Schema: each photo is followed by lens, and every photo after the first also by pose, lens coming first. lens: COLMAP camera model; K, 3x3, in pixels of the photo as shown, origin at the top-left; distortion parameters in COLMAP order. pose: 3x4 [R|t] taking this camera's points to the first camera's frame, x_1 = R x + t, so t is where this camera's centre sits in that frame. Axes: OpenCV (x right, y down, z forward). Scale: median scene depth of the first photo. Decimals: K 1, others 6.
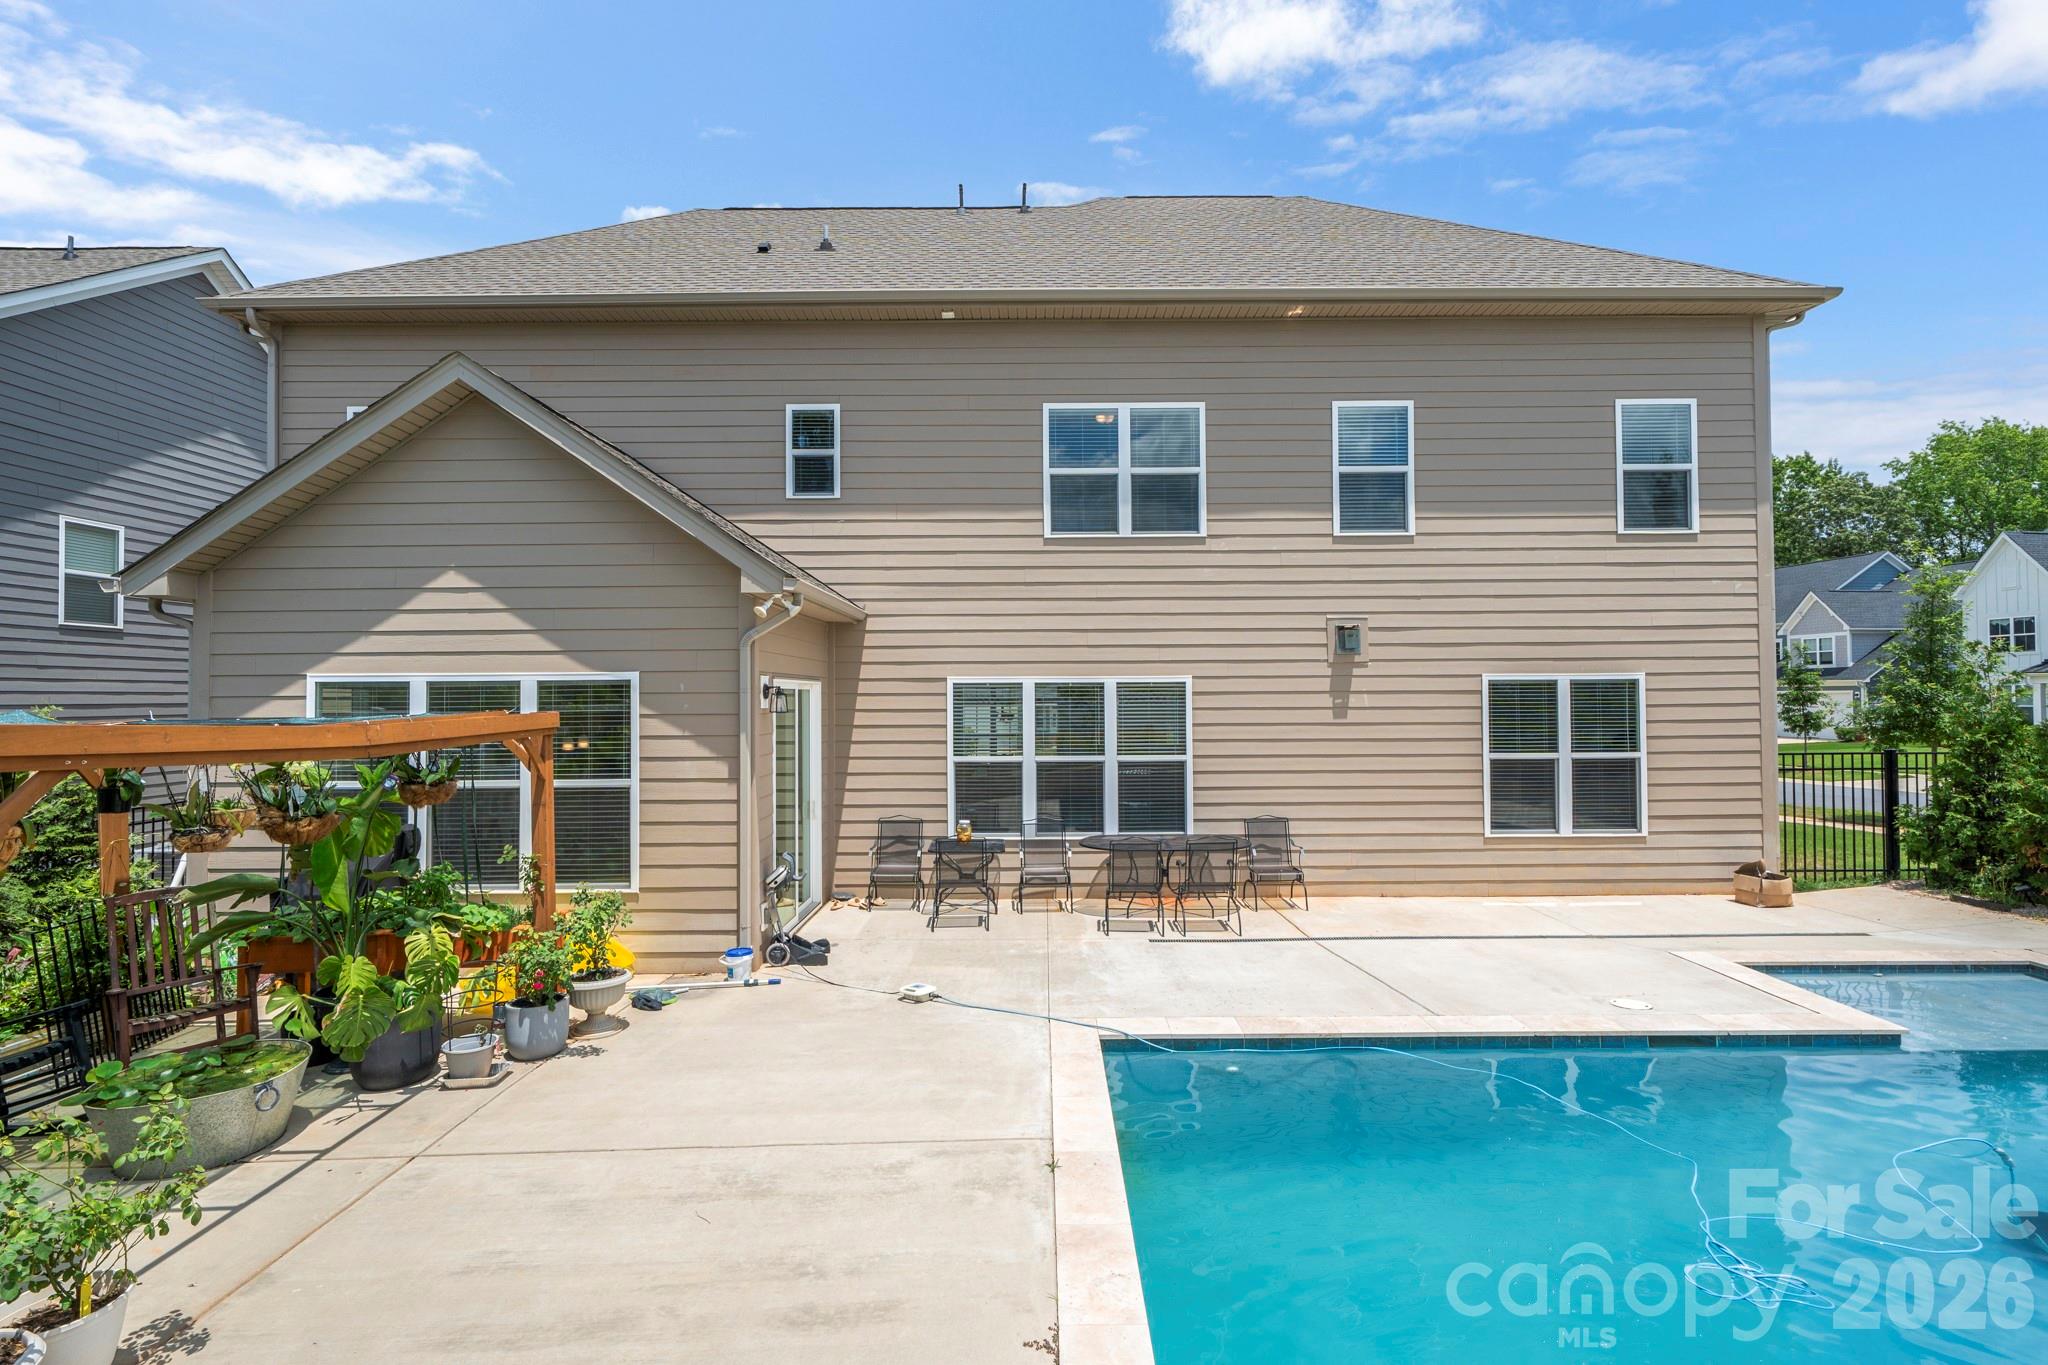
lens RADIAL K [[922.9, 0, 1049.0], [0, 922.9, 683.1], [0, 0, 1]] dist [0.001543, 0.001084]
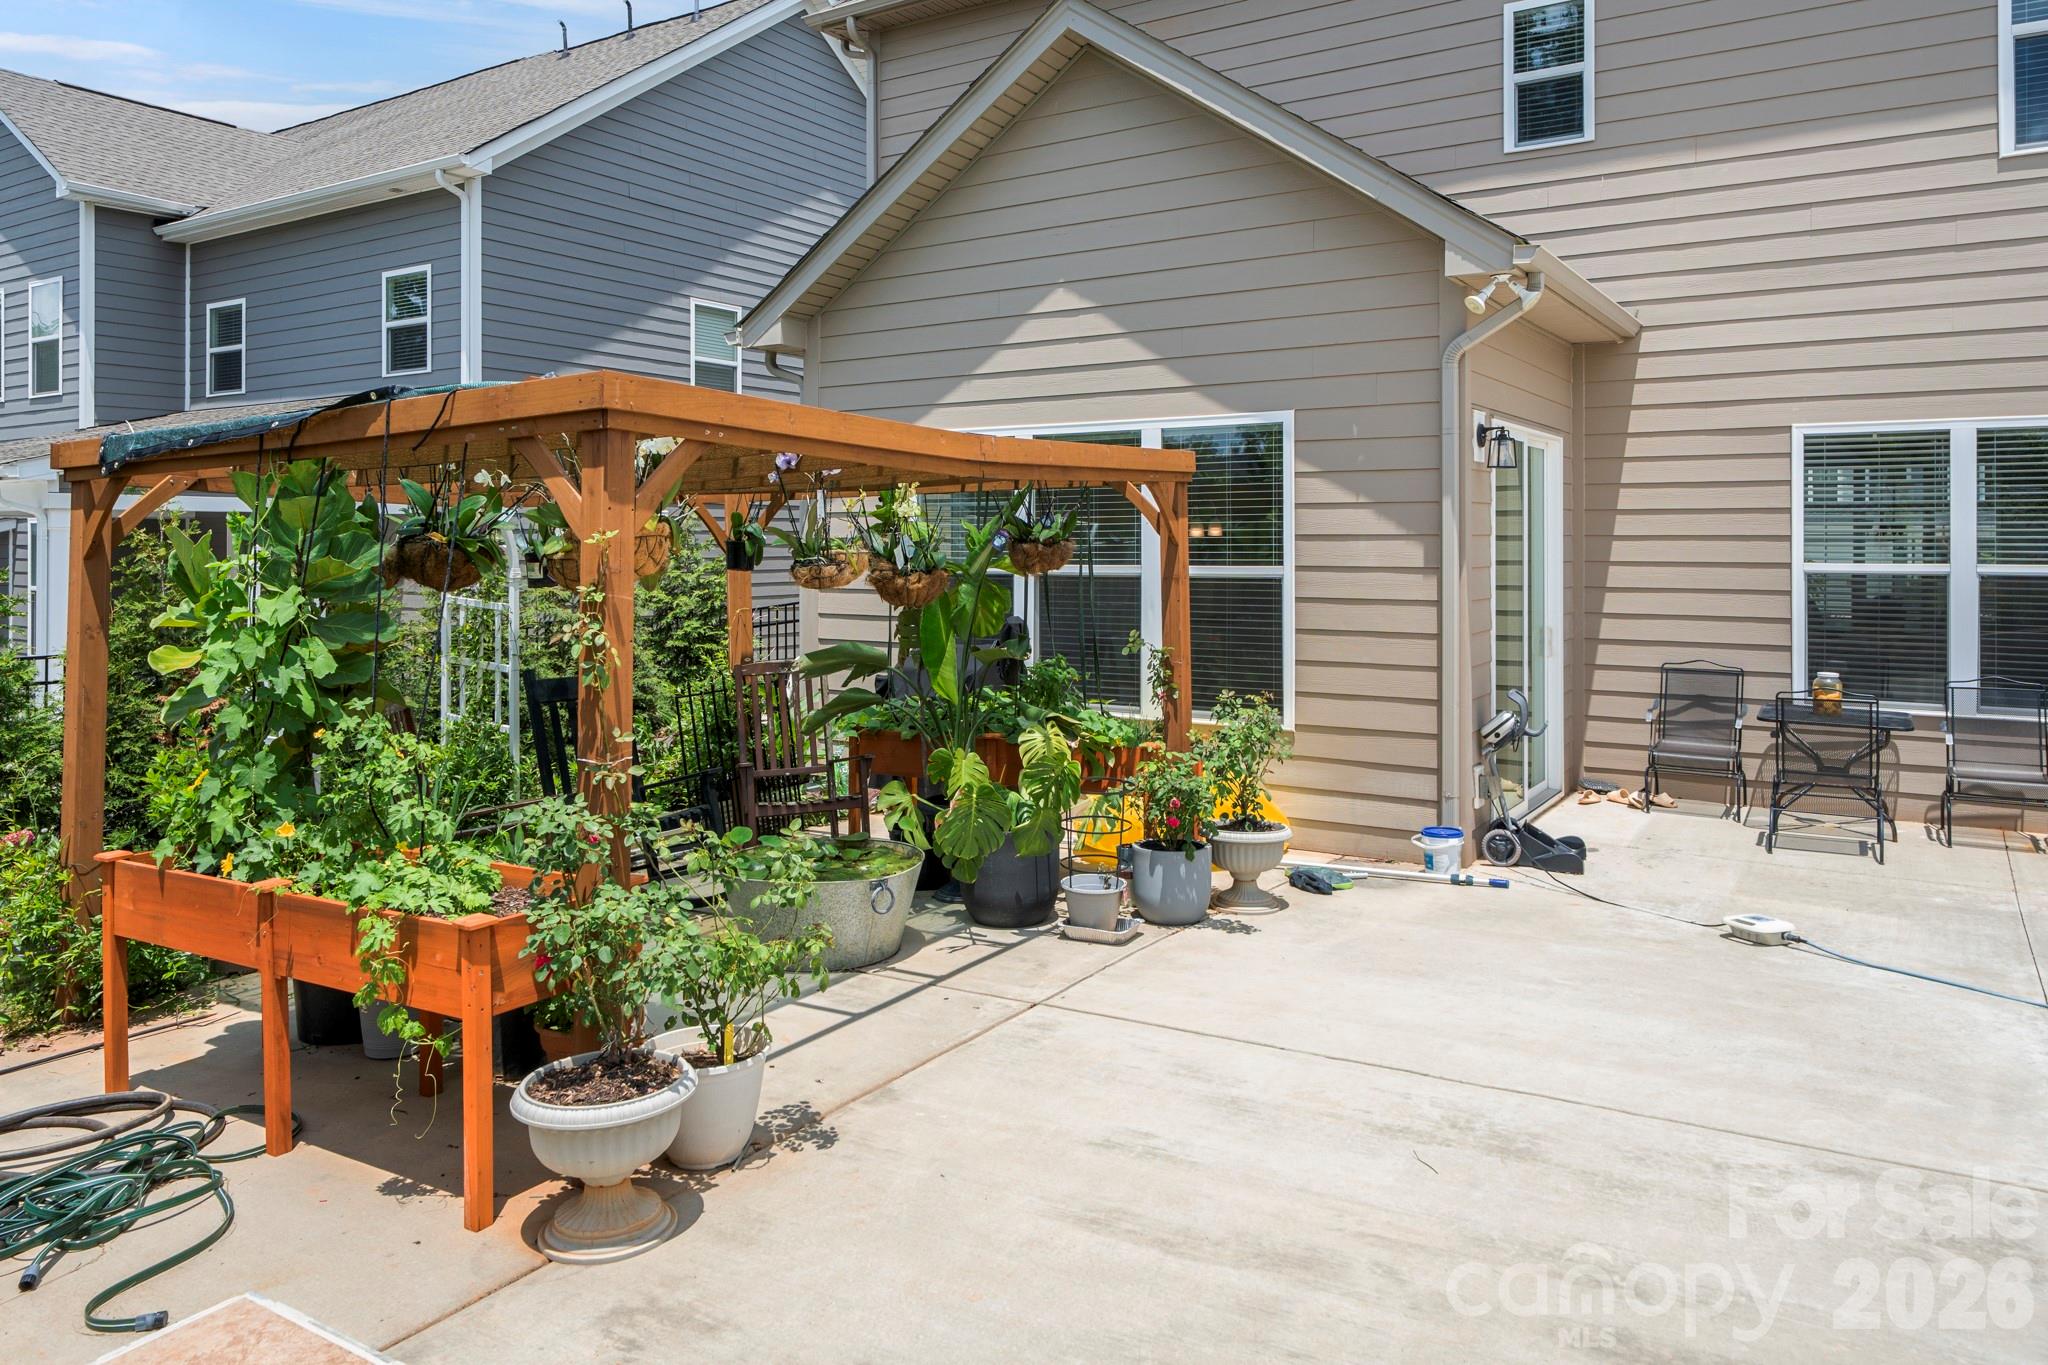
lens RADIAL K [[1311.7, 0, 1024.0], [0, 1311.7, 682.5], [0, 0, 1]] dist [0.007416, -0.002182]
pose [[0.845216, 0.009694, -0.534337, -0.110951], [0.001420, 0.999791, 0.020383, 0.197456], [0.534423, -0.017987, 0.845026, 0.087396]]
